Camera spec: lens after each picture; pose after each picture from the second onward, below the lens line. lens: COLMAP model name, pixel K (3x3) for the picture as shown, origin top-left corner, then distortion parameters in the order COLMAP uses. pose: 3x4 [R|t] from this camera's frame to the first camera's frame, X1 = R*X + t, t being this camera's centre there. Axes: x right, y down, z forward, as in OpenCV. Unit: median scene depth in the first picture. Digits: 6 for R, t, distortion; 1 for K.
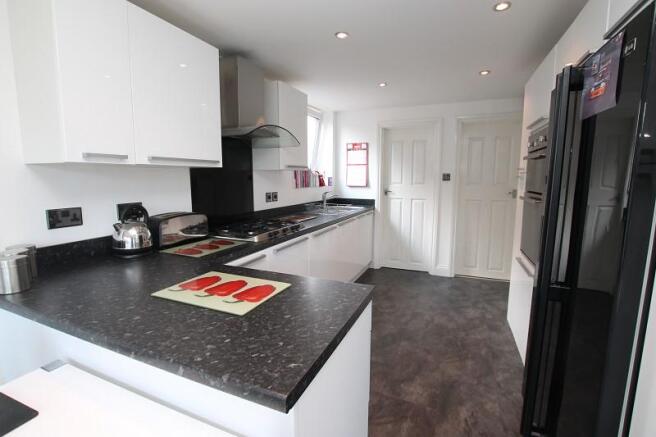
lens RADIAL K [[309.0, 0, 327.0], [0, 309.0, 219.2], [0, 0, 1]] dist [-0.040446, 0.000635]
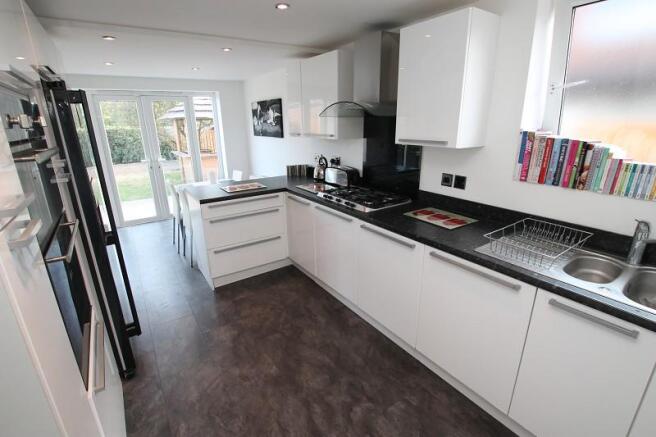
lens RADIAL K [[309.0, 0, 327.0], [0, 309.0, 219.2], [0, 0, 1]] dist [-0.040446, 0.000635]
pose [[-0.538620, 0.259652, -0.801542, 0.770971], [-0.101542, 0.924391, 0.367682, -0.297014], [0.836408, 0.279432, -0.471530, 1.481199]]
